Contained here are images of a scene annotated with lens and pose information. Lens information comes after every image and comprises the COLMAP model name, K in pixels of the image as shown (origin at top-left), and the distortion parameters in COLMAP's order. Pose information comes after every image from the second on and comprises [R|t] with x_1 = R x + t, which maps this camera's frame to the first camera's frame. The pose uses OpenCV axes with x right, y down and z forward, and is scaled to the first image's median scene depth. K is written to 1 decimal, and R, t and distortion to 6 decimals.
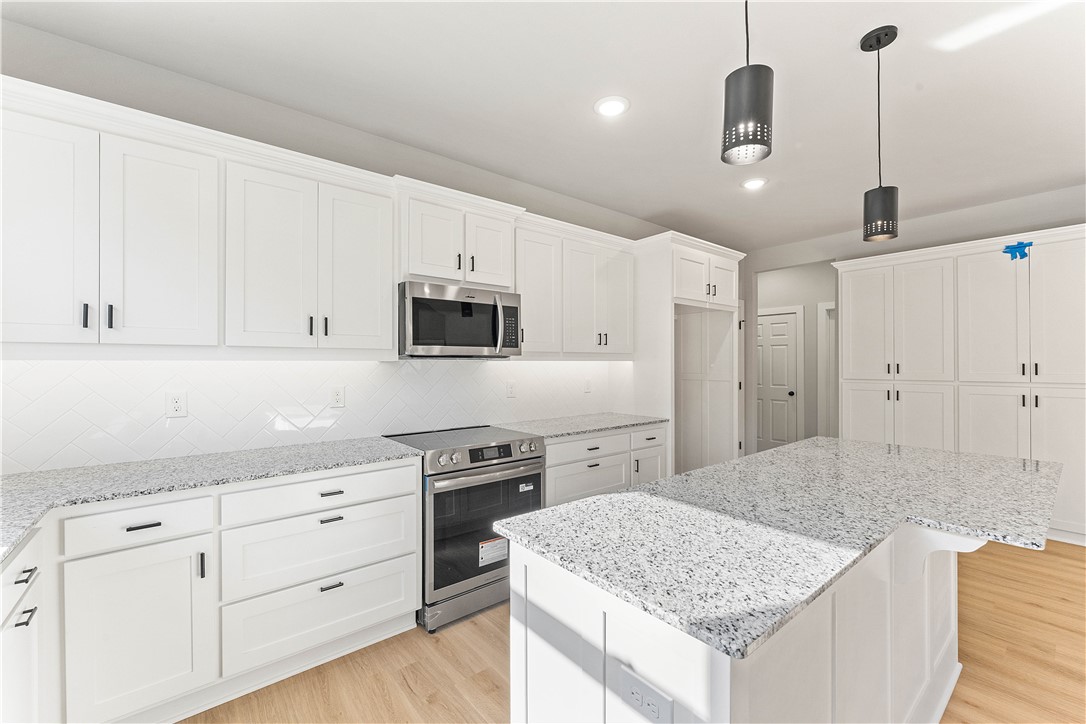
lens RADIAL K [[441.9, 0, 543.0], [0, 441.9, 362.0], [0, 0, 1]] dist [-0.000424, -0.000042]
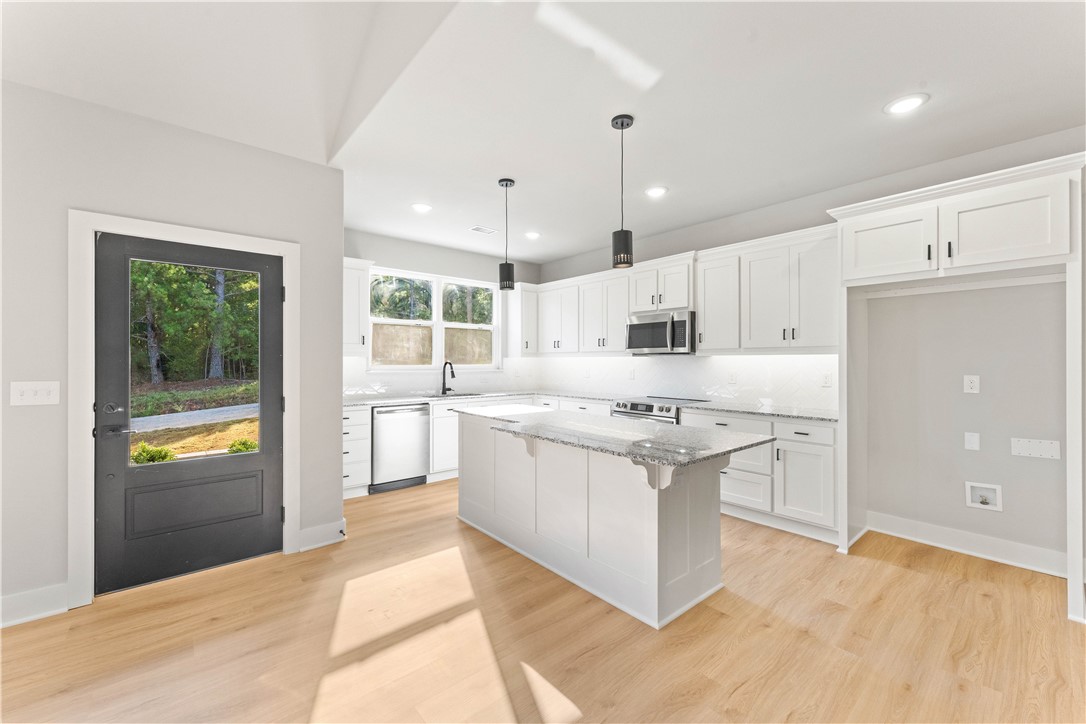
lens RADIAL K [[436.0, 0, 538.2], [0, 436.0, 360.8], [0, 0, 1]] dist [0.000813, -0.000025]
pose [[0.021572, 0.003587, -0.999761, 1.547927], [0.006400, 0.999973, 0.003726, 0.005857], [0.999747, -0.006479, 0.021549, 0.511093]]
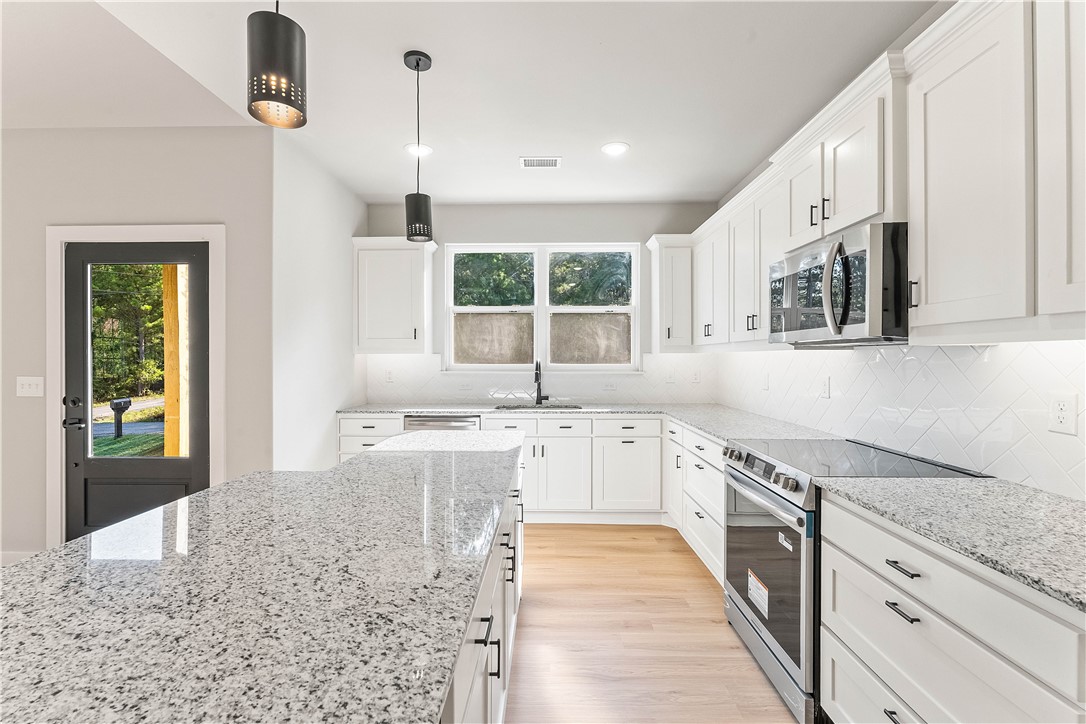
lens RADIAL K [[470.8, 0, 539.6], [0, 470.8, 358.1], [0, 0, 1]] dist [-0.002854, -0.000397]
pose [[-0.643726, 0.004589, -0.765242, 0.721951], [0.007743, 0.999970, -0.000517, 0.009560], [0.765217, -0.006258, -0.643742, 1.165775]]
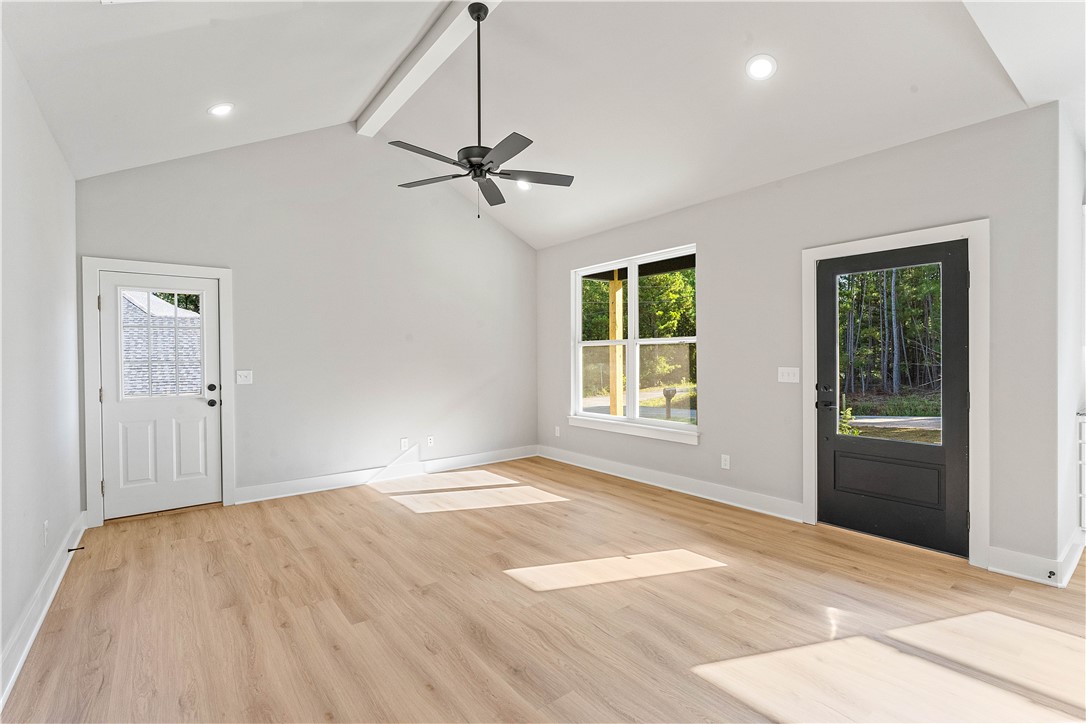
lens RADIAL K [[494.6, 0, 539.7], [0, 494.6, 360.7], [0, 0, 1]] dist [-0.004242, -0.000269]
pose [[-0.999630, 0.012111, 0.024342, 1.388224], [0.012185, 0.999922, 0.002910, 0.009867], [-0.024305, 0.003206, -0.999699, 1.081438]]
